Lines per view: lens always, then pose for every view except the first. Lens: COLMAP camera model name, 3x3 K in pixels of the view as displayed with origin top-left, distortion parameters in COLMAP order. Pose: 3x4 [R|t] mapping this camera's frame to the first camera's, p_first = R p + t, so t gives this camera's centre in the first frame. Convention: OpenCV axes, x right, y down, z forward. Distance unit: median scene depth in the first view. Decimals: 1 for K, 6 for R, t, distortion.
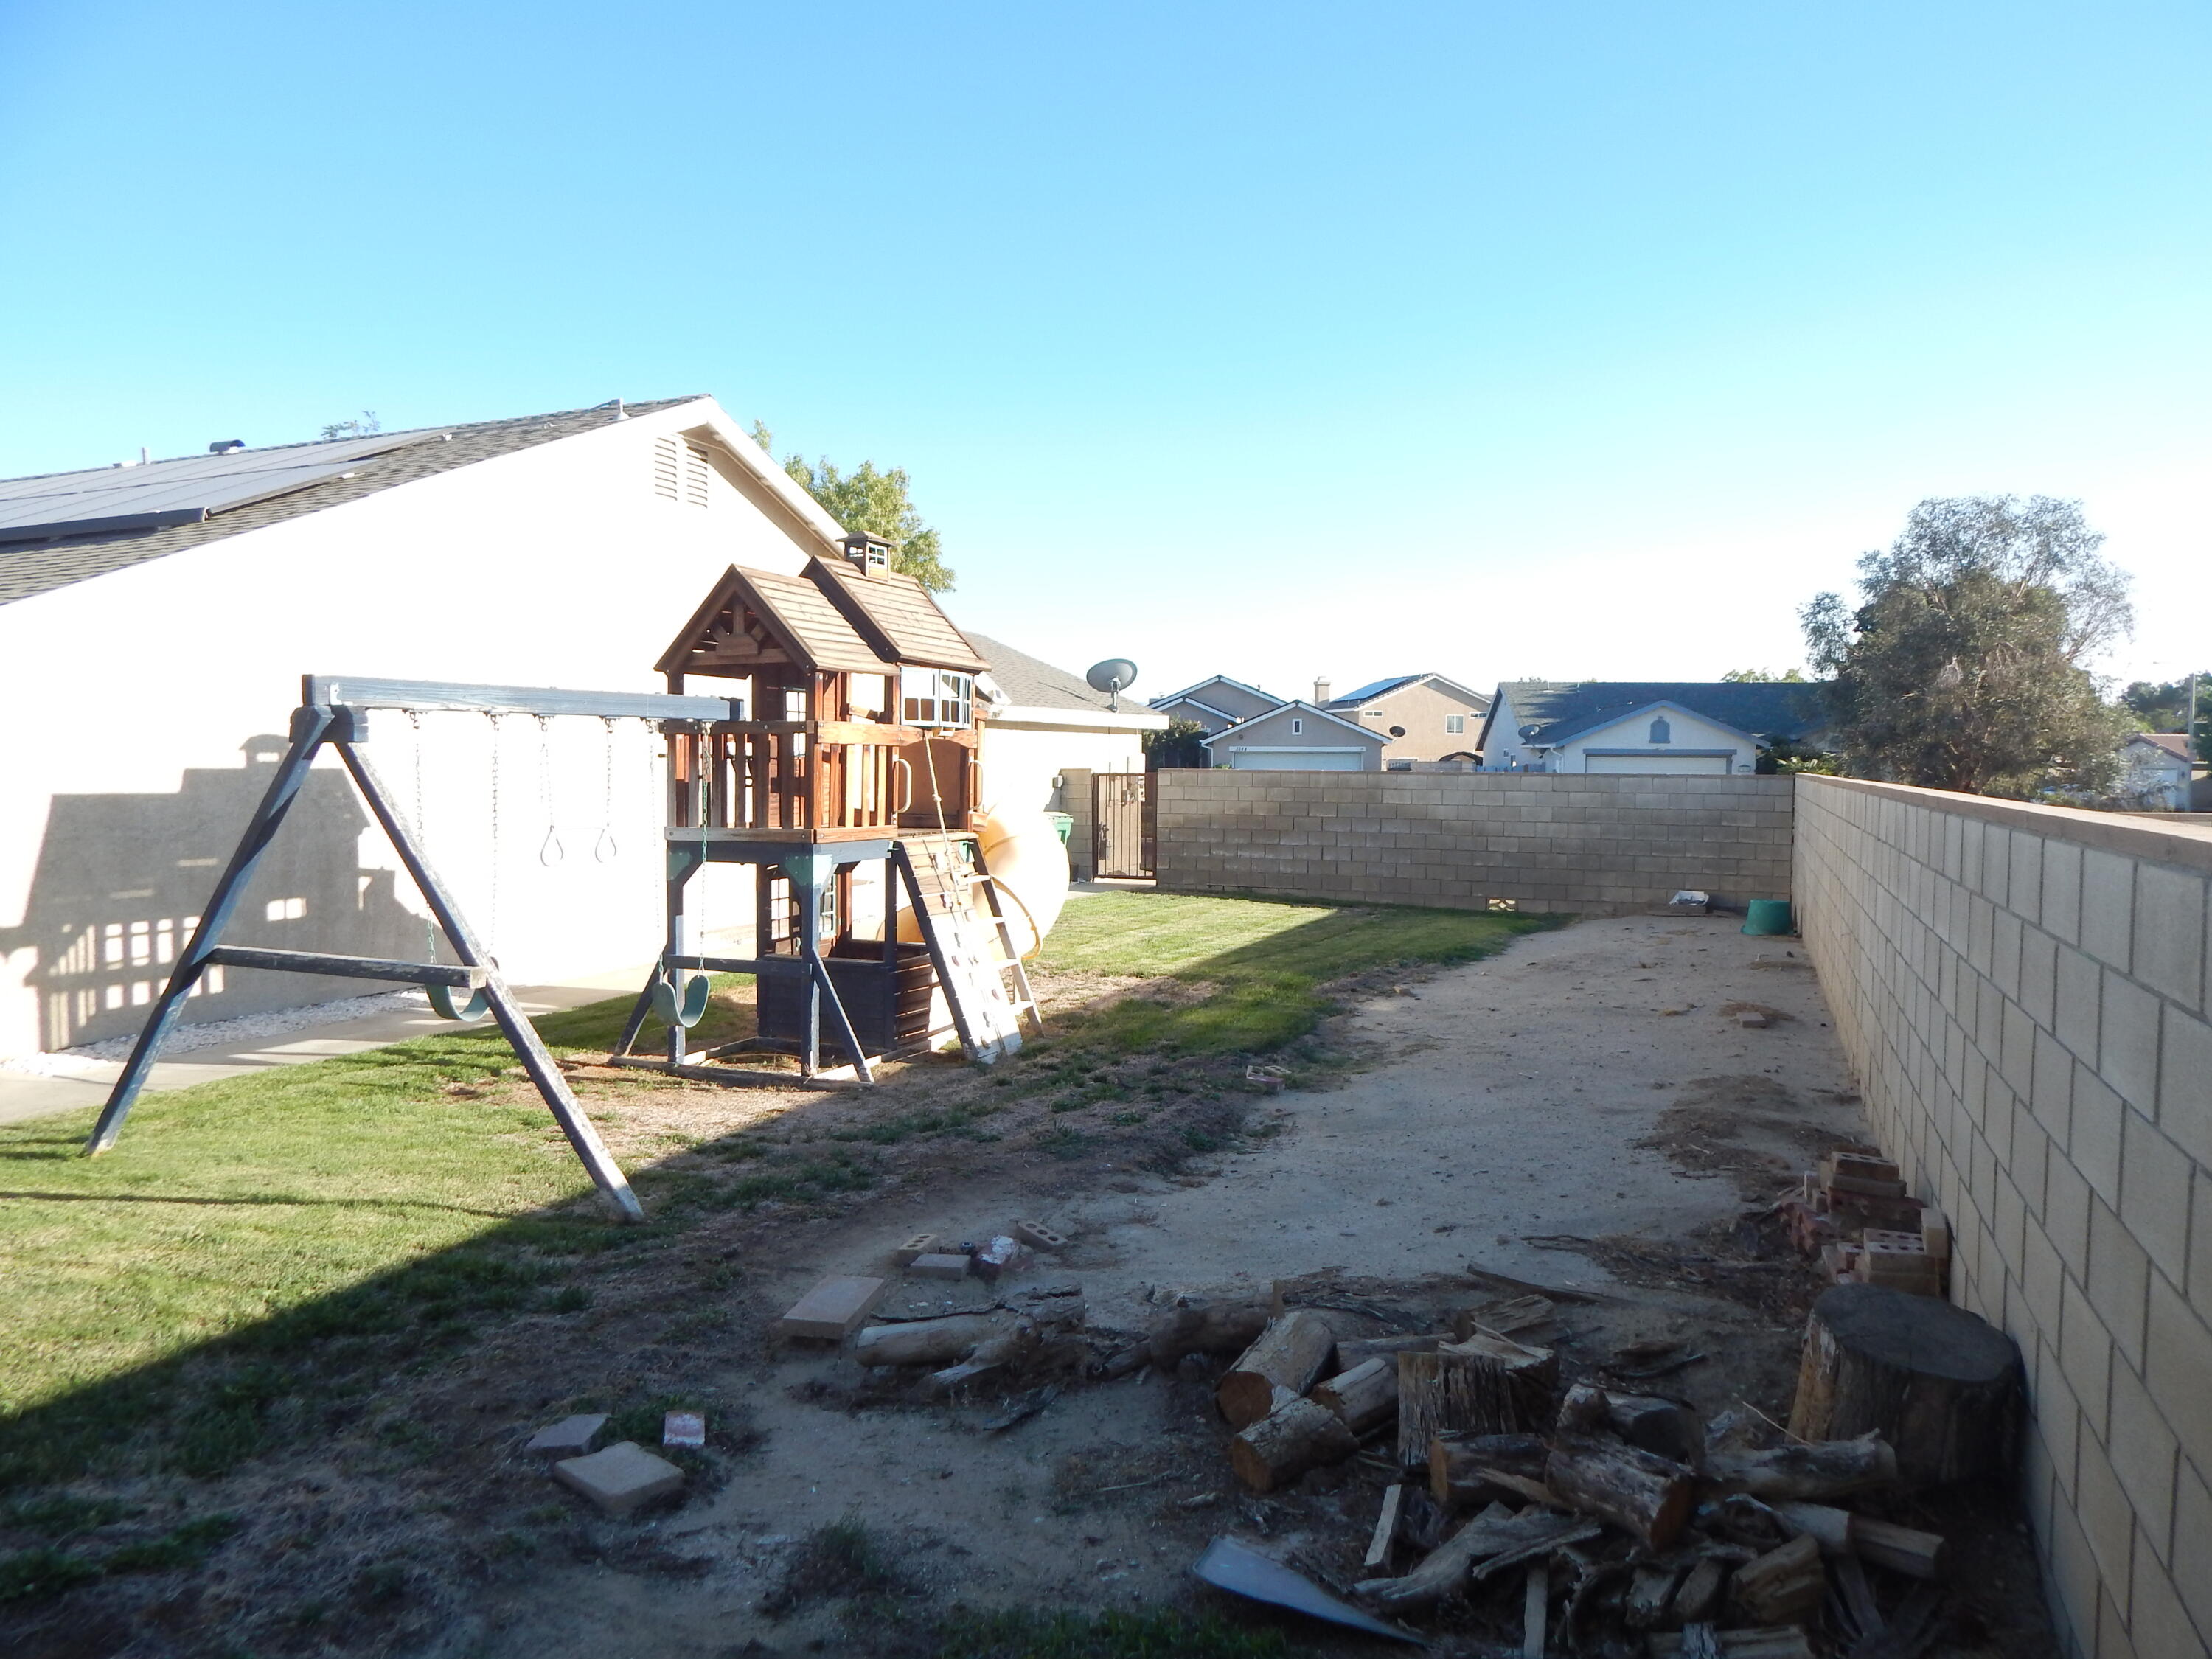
lens RADIAL K [[1439.2, 0, 1138.5], [0, 1439.2, 829.8], [0, 0, 1]] dist [-0.002441, -0.002943]
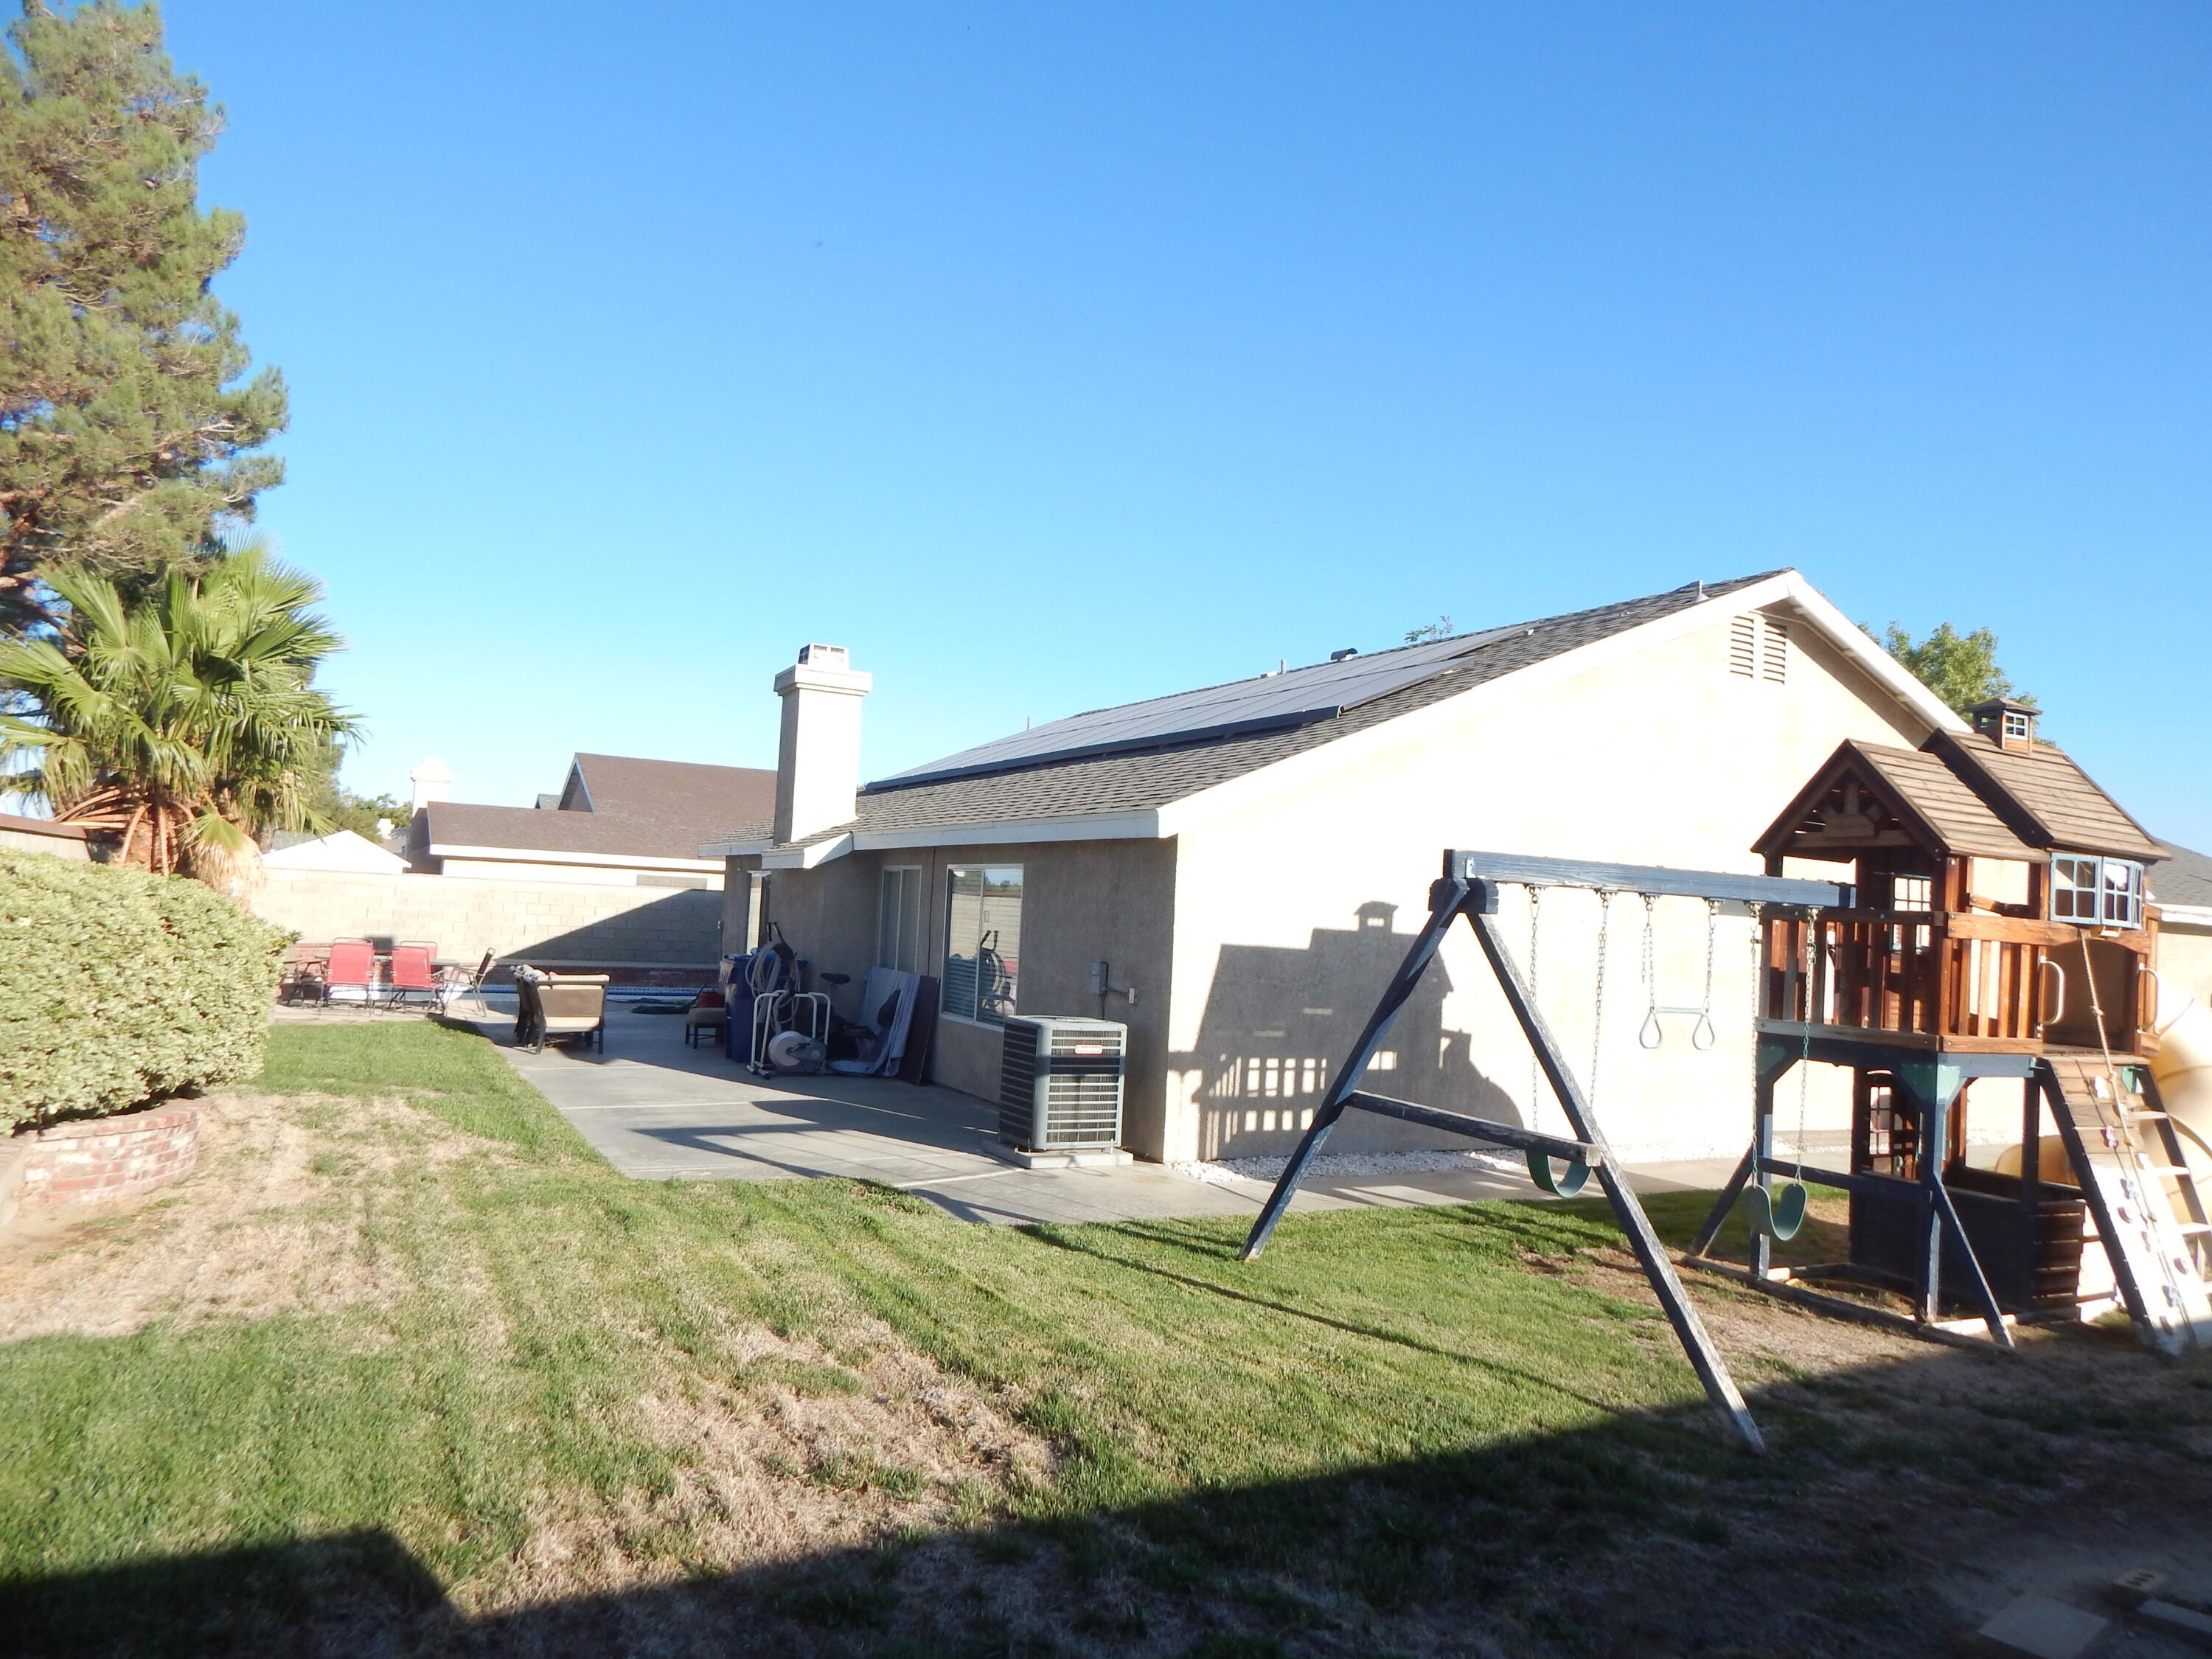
lens RADIAL K [[1439.2, 0, 1121.5], [0, 1439.2, 830.7], [0, 0, 1]] dist [-0.002441, -0.002943]
pose [[0.781783, 0.008552, -0.623492, -0.070662], [-0.085731, 0.991884, -0.093892, 0.001036], [0.617629, 0.126856, 0.776171, -0.001995]]
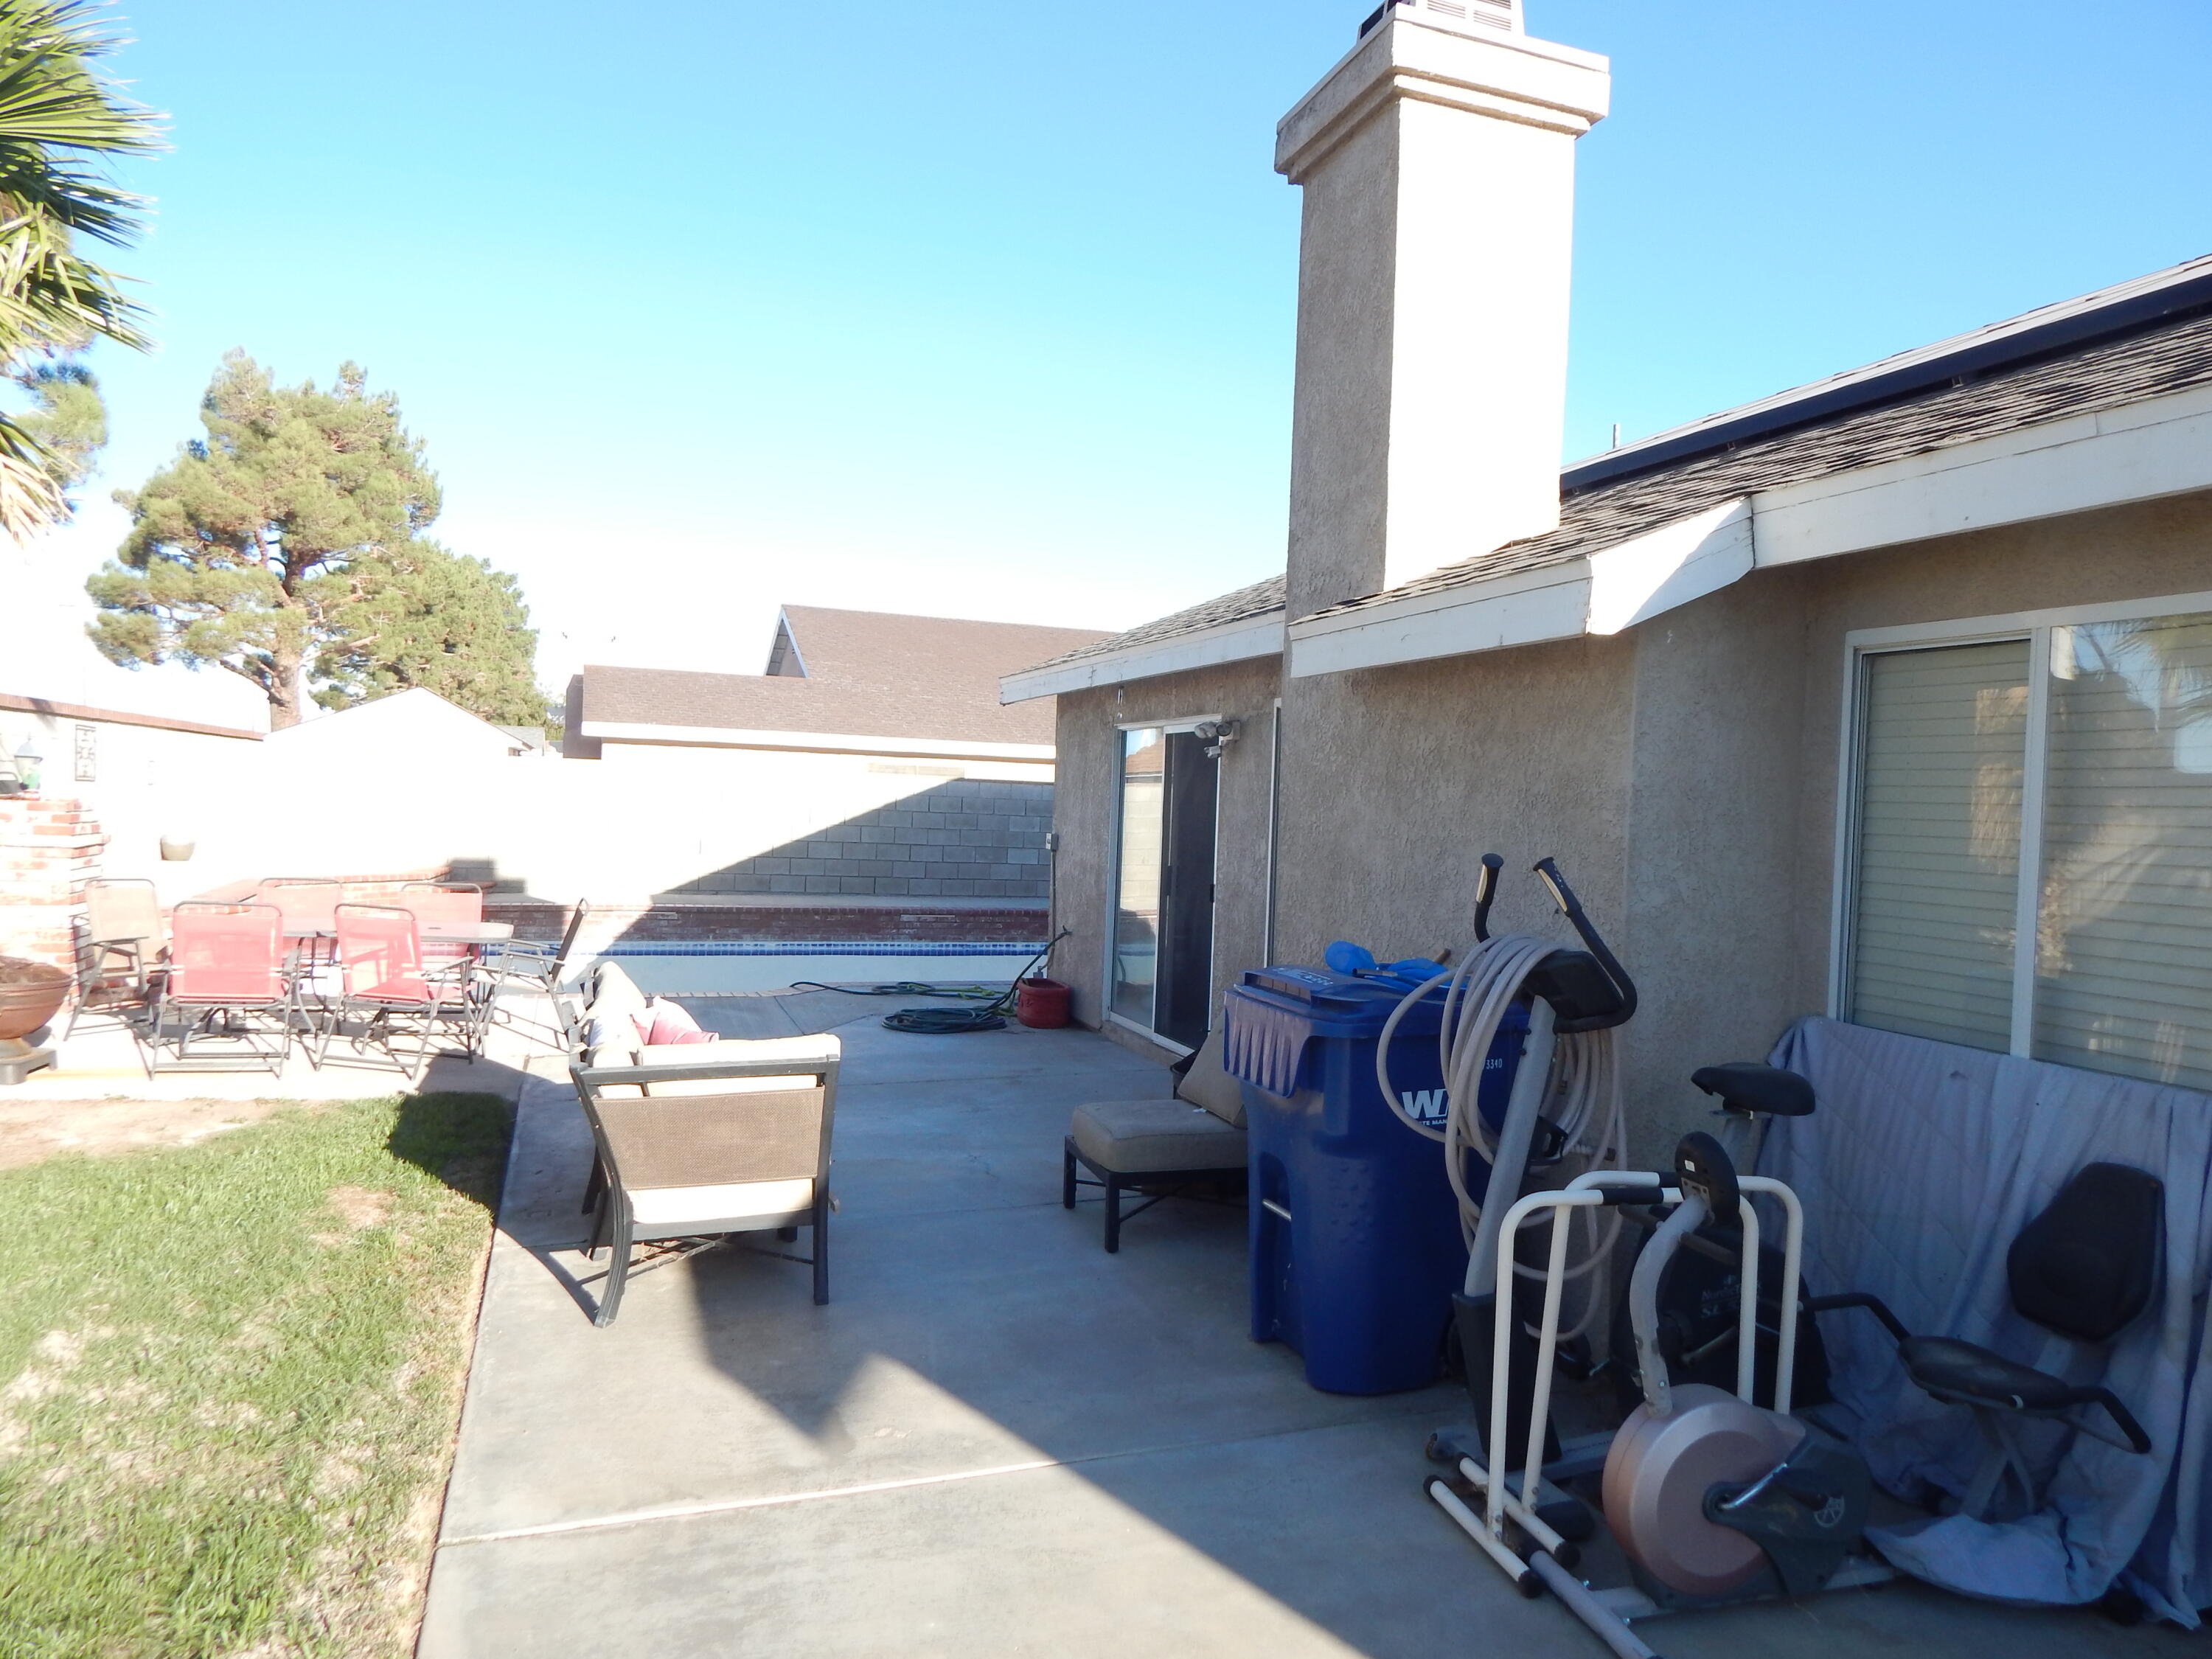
lens RADIAL K [[1439.2, 0, 1121.7], [0, 1439.2, 837.3], [0, 0, 1]] dist [-0.002441, -0.002943]
pose [[0.685894, 0.050822, -0.725924, -1.329691], [-0.081891, 0.996612, -0.007603, -0.011291], [0.723079, 0.064661, 0.687733, 0.783304]]
